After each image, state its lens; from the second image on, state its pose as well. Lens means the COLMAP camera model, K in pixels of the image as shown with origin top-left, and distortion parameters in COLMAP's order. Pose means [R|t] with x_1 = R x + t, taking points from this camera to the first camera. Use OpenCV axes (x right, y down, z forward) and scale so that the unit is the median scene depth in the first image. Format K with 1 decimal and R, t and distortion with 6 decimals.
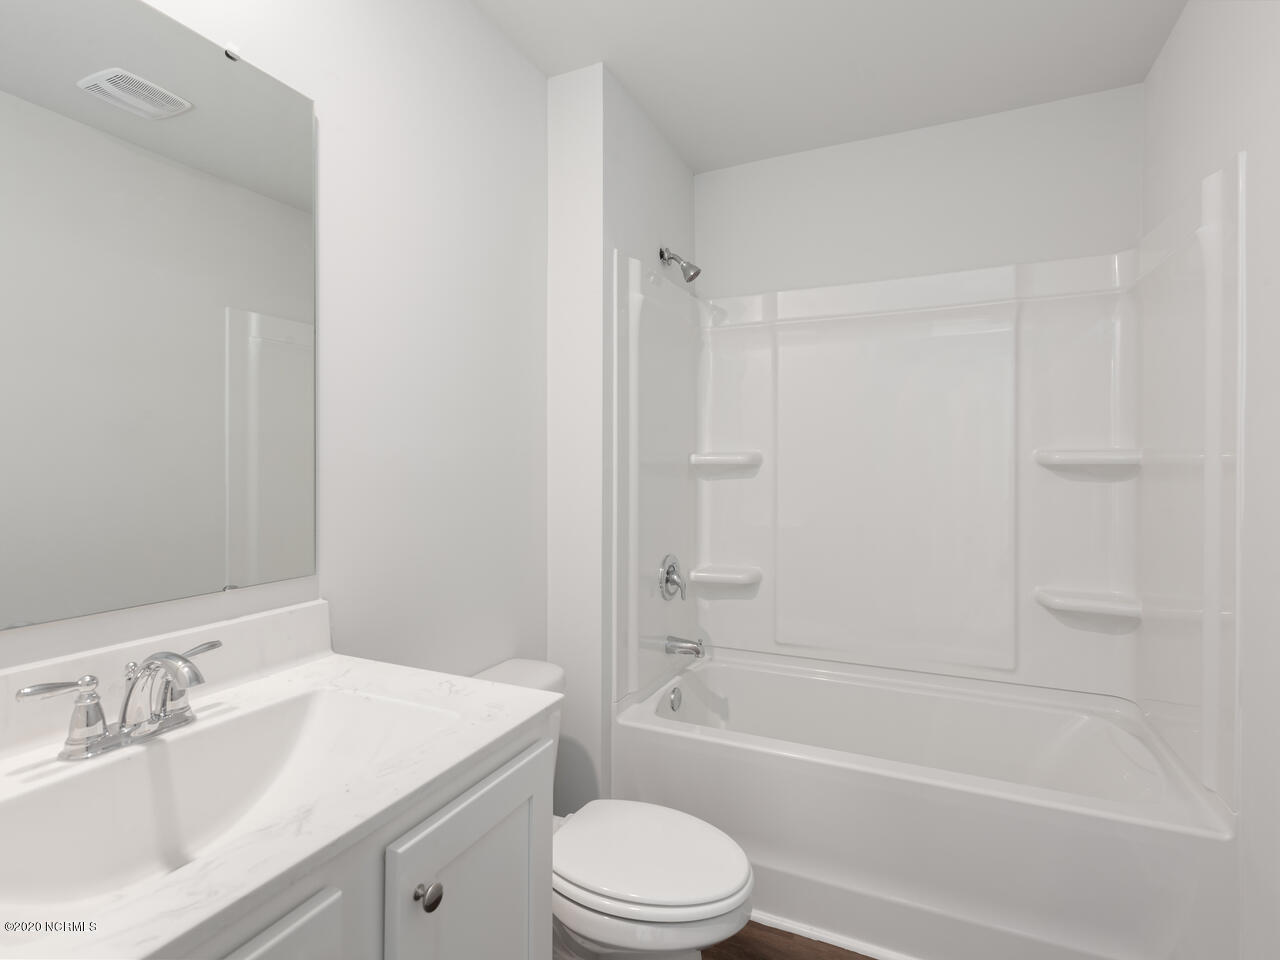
lens RADIAL K [[642.4, 0, 643.6], [0, 642.4, 472.6], [0, 0, 1]] dist [0.012708, -0.000672]
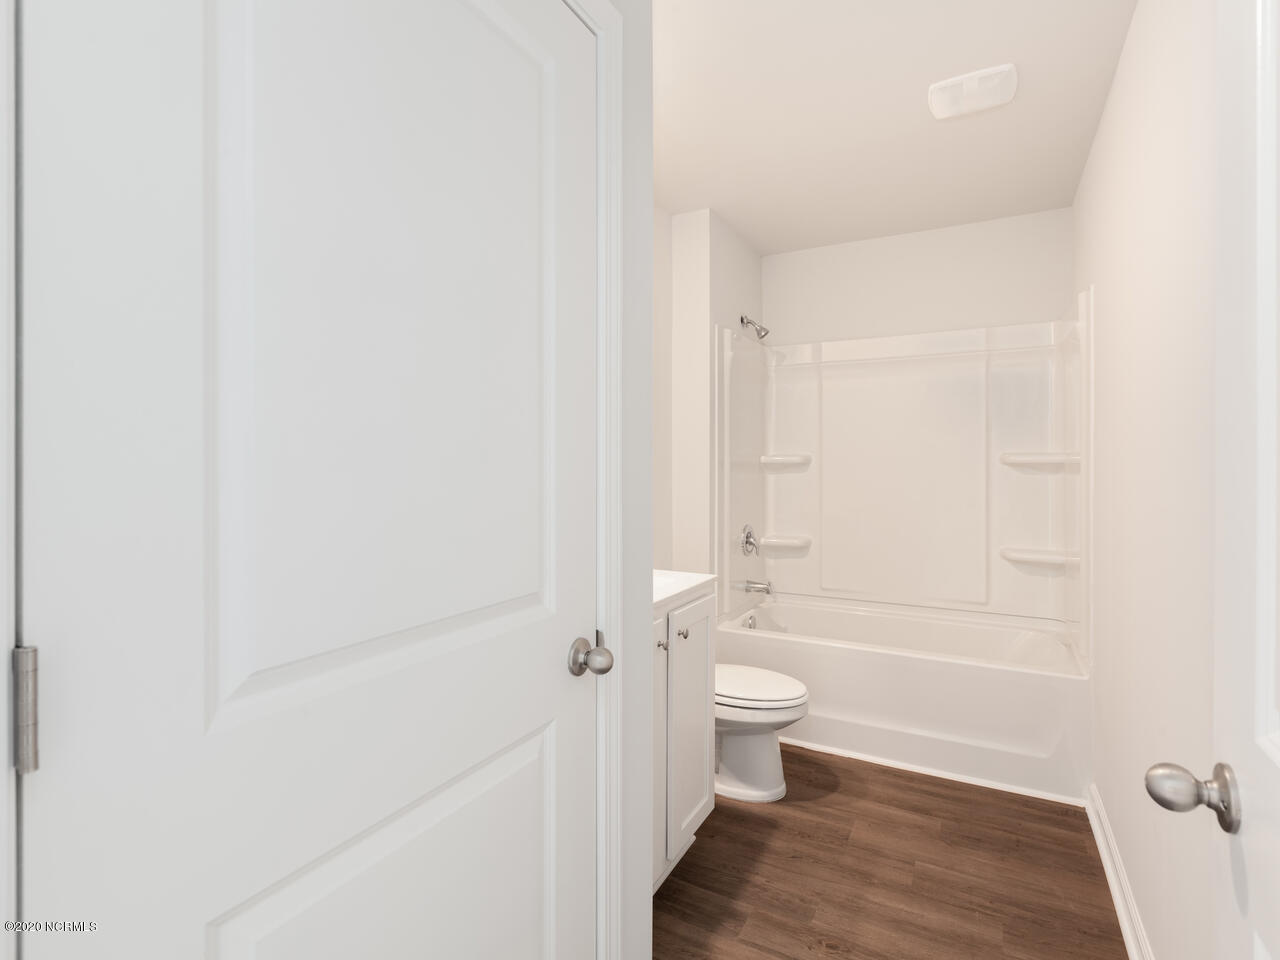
lens RADIAL K [[627.8, 0, 652.4], [0, 627.8, 469.7], [0, 0, 1]] dist [0.001483, 0.000339]
pose [[0.998466, -0.001205, -0.055351, -0.098265], [0.000996, 0.999992, -0.003809, 0.007258], [0.055355, 0.003748, 0.998460, -0.445216]]
